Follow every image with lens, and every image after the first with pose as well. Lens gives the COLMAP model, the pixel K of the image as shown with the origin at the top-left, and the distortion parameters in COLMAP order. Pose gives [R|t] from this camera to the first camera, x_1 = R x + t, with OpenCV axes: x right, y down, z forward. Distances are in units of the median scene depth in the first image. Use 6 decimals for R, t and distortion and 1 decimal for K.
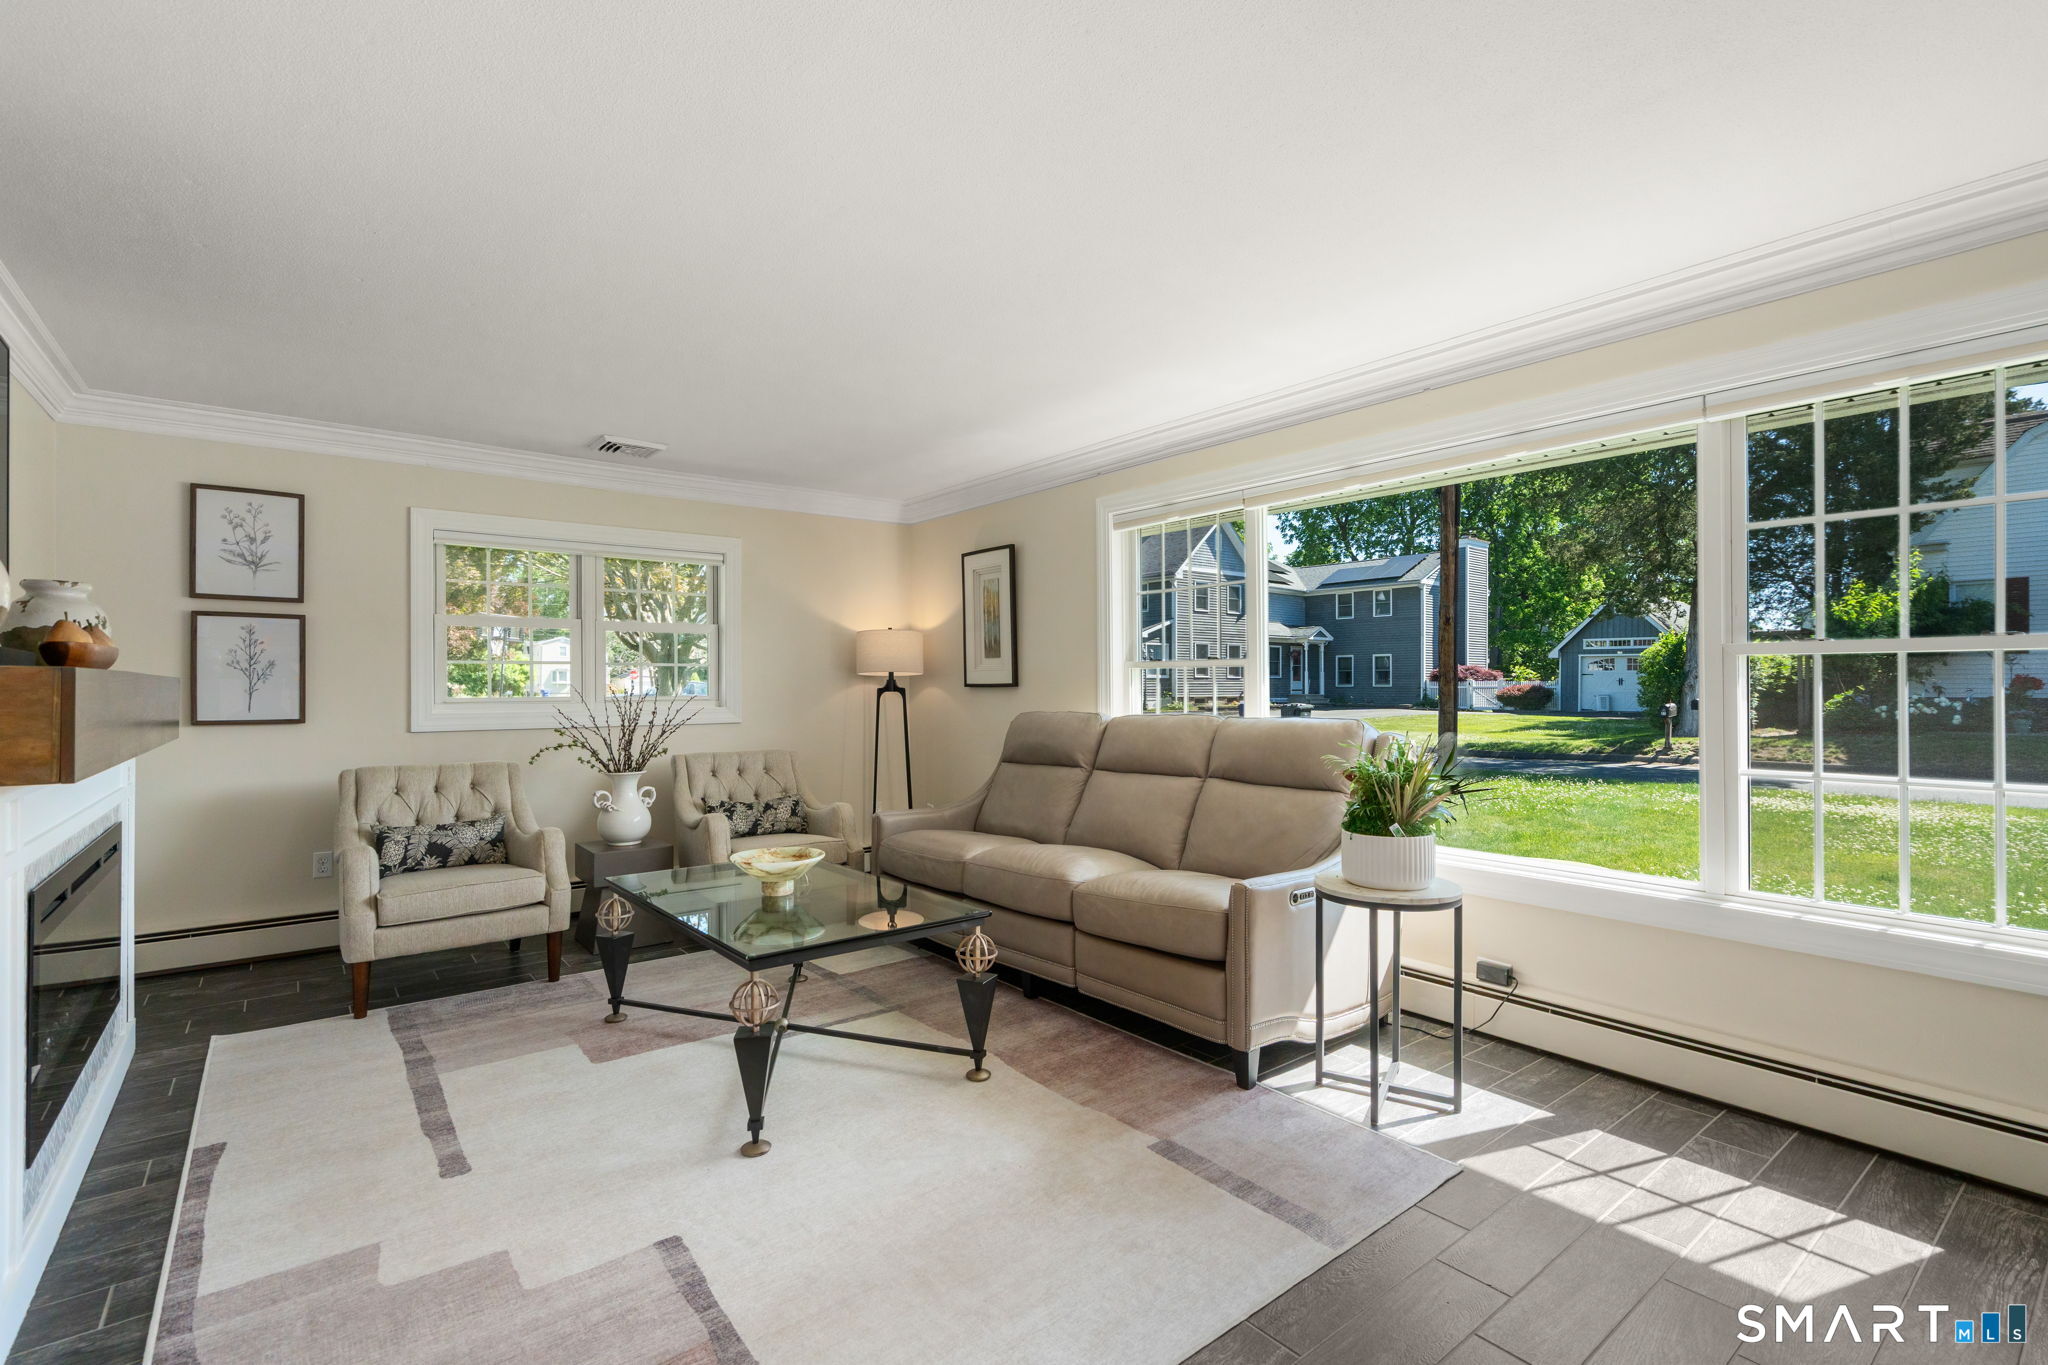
lens RADIAL K [[944.9, 0, 997.8], [0, 944.9, 680.5], [0, 0, 1]] dist [-0.002605, 0.001250]
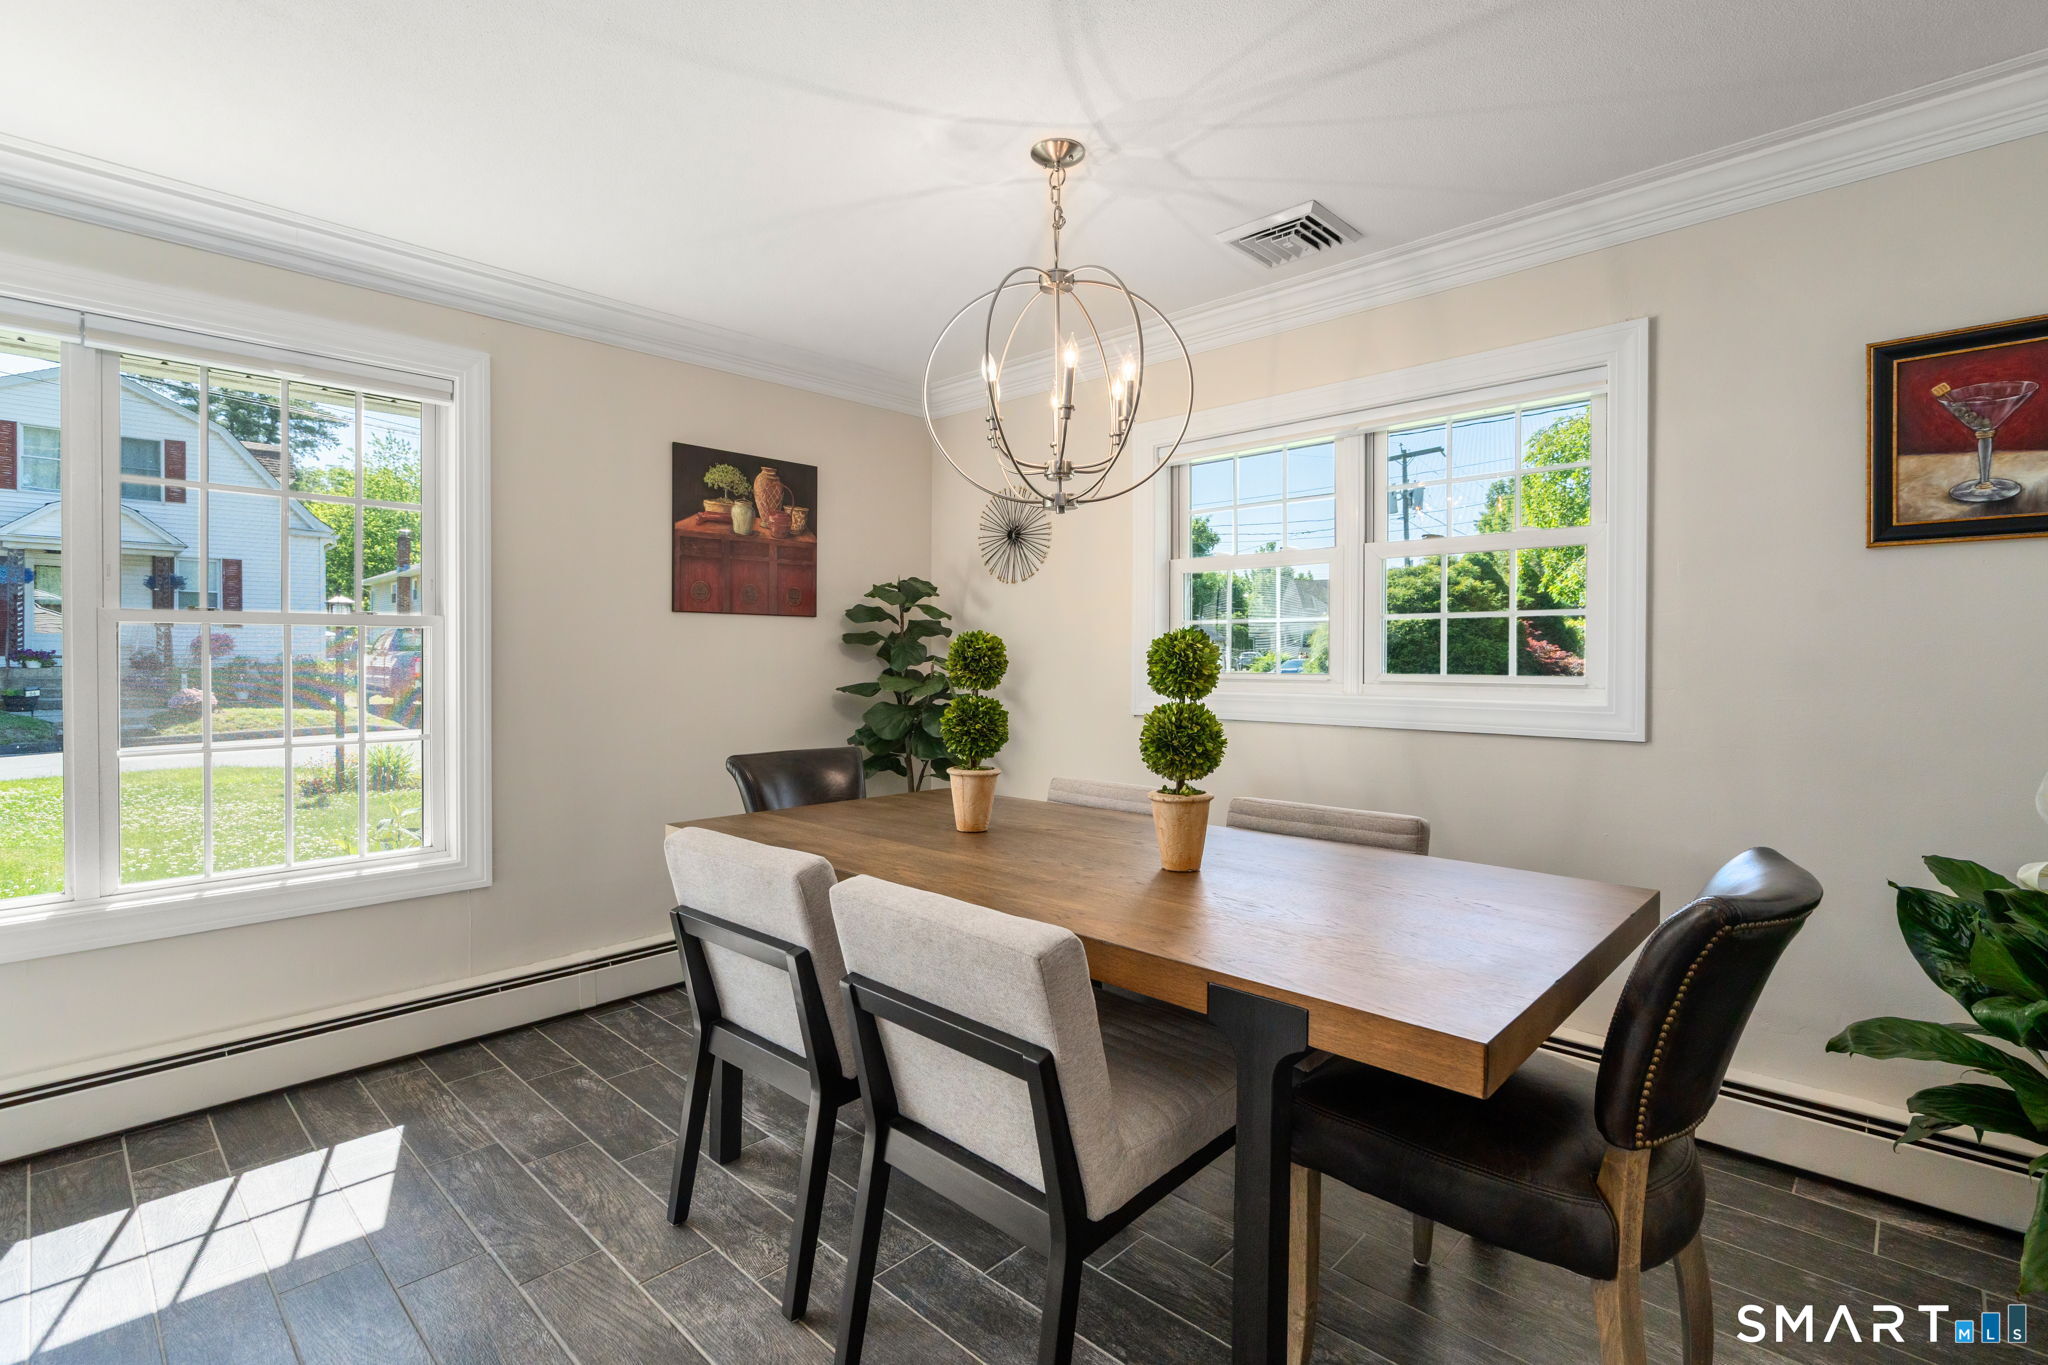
lens RADIAL K [[944.9, 0, 1022.0], [0, 944.9, 663.5], [0, 0, 1]] dist [-0.002605, 0.001250]
pose [[-0.161984, -0.010571, 0.986737, -0.270230], [-0.002365, 0.999944, 0.010324, 0.001163], [-0.986791, -0.000661, -0.162000, 0.370520]]
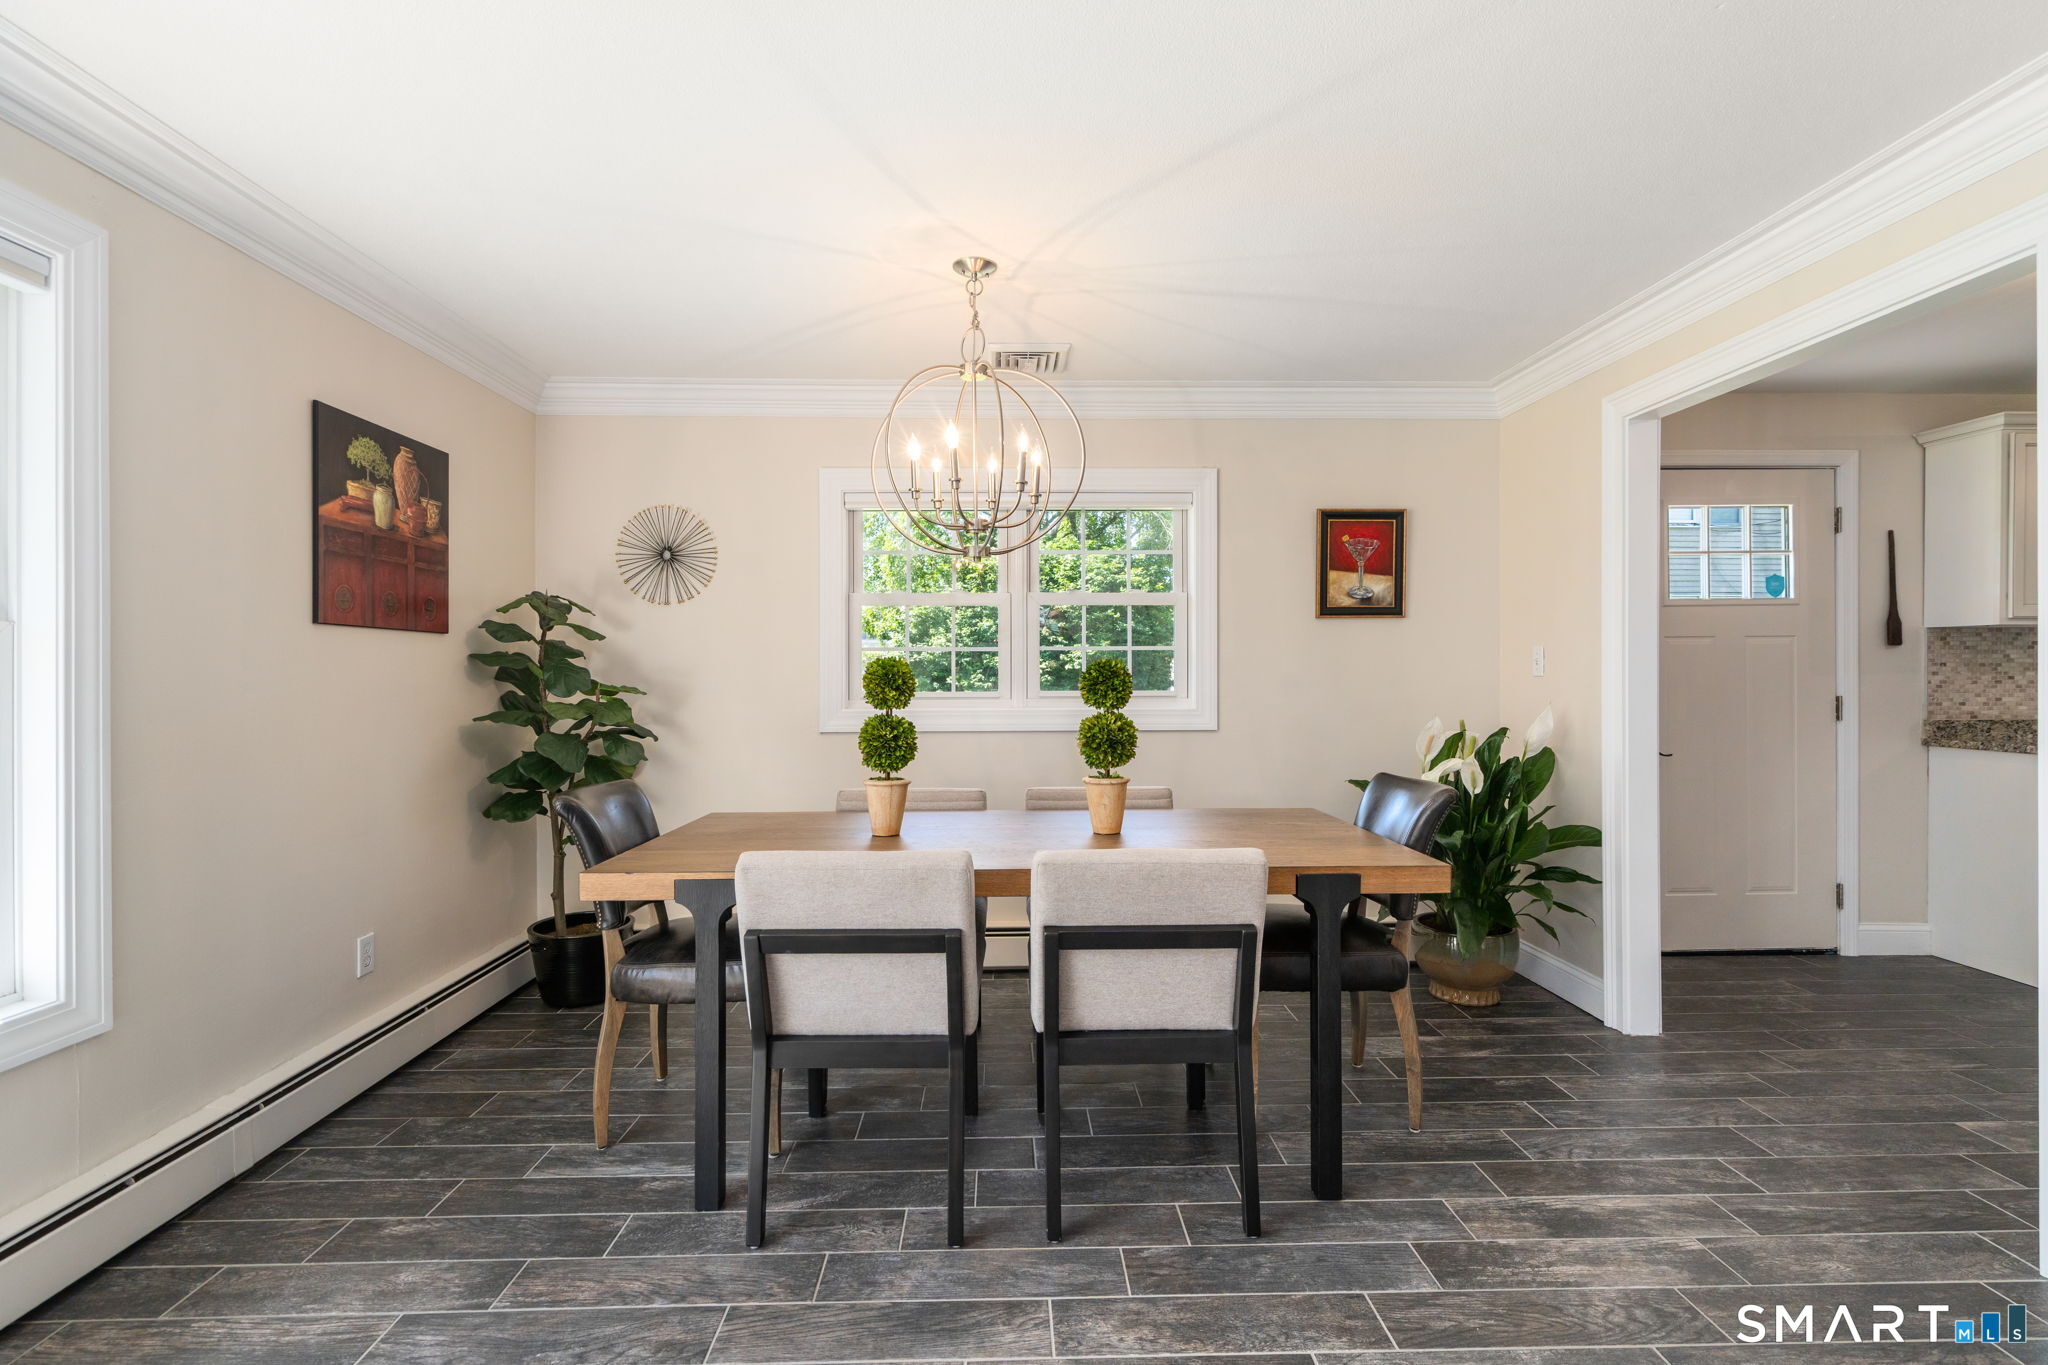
lens RADIAL K [[944.9, 0, 1026.3], [0, 944.9, 680.5], [0, 0, 1]] dist [-0.002605, 0.001250]
pose [[-0.813621, -0.001802, 0.581393, -0.058231], [0.000892, 0.999990, 0.004348, -0.000076], [-0.581395, 0.004056, -0.813611, 1.093308]]
